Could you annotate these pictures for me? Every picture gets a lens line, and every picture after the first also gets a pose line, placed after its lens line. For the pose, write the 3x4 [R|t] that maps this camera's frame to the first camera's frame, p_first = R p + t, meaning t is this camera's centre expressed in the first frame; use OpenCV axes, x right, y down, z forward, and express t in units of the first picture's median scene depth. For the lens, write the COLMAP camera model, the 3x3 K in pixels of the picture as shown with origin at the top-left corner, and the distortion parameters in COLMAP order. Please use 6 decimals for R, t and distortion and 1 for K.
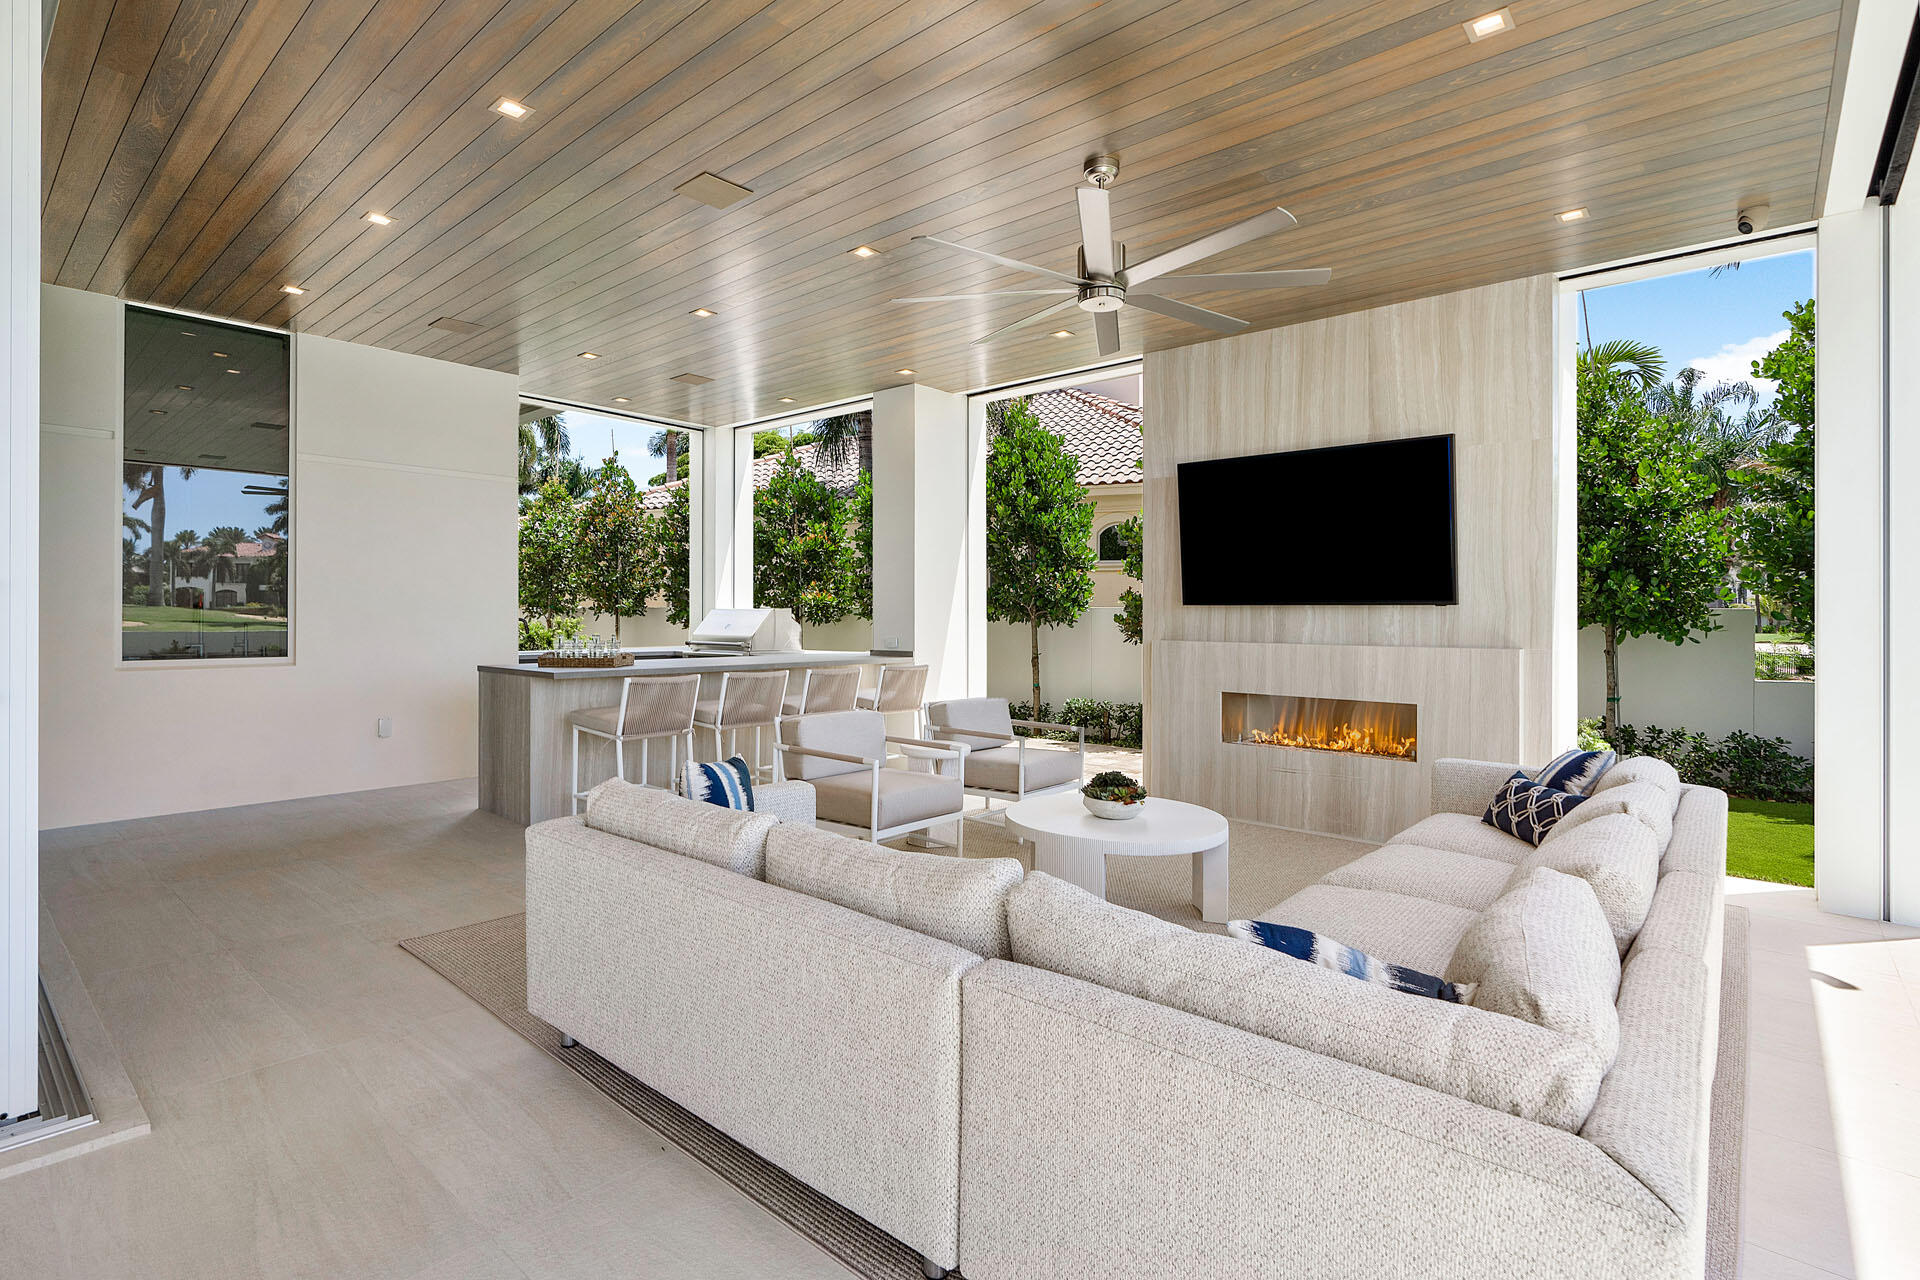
lens RADIAL K [[918.1, 0, 959.6], [0, 918.1, 609.4], [0, 0, 1]] dist [-0.000060, -0.000003]
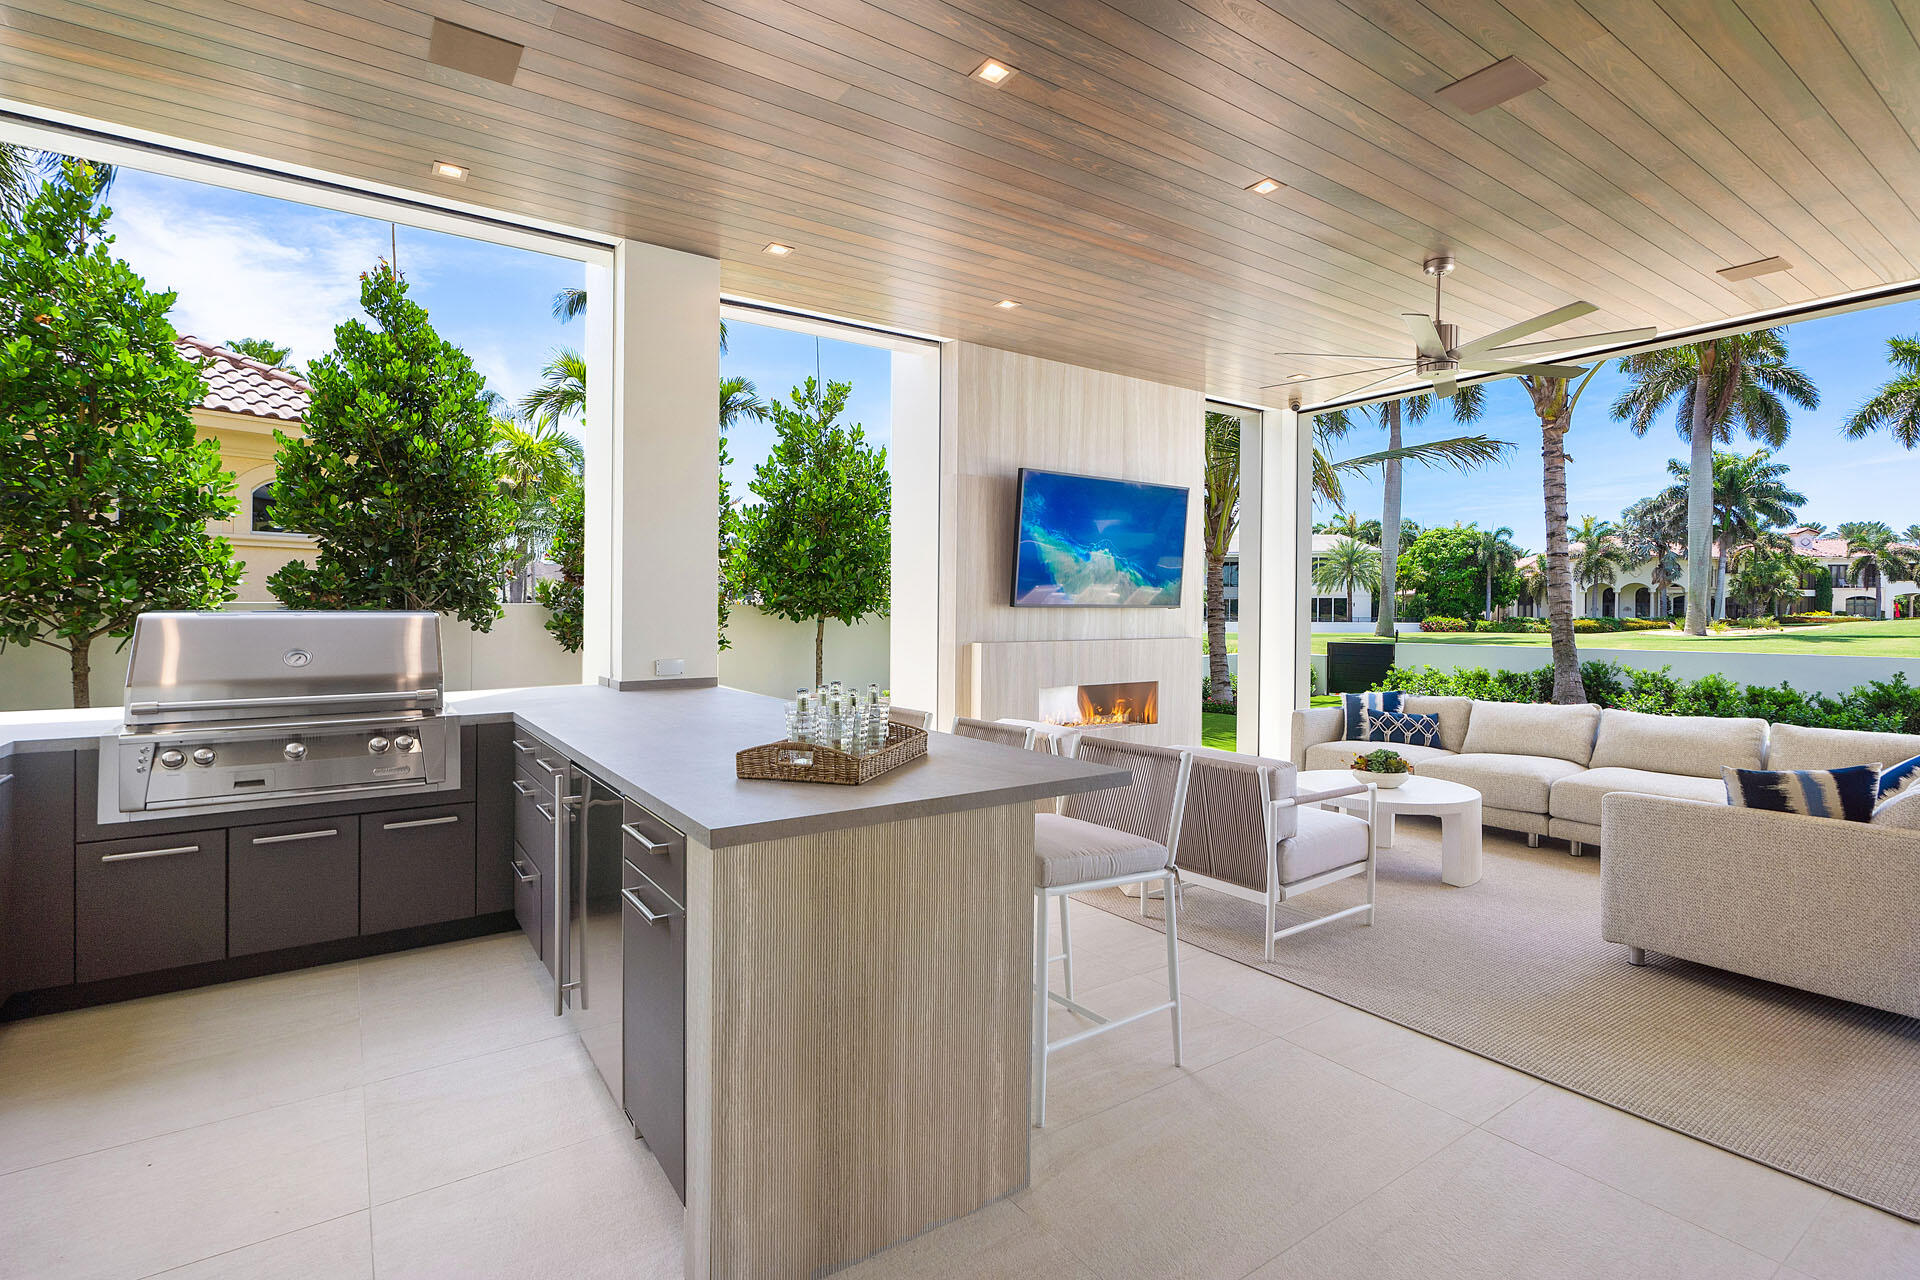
lens RADIAL K [[896.7, 0, 959.5], [0, 896.7, 609.0], [0, 0, 1]] dist [-0.000132, -0.000006]
pose [[0.246597, -0.003791, 0.969111, -0.772020], [-0.004305, 0.999978, 0.005007, -0.006808], [-0.969109, -0.005407, 0.246575, 0.857407]]
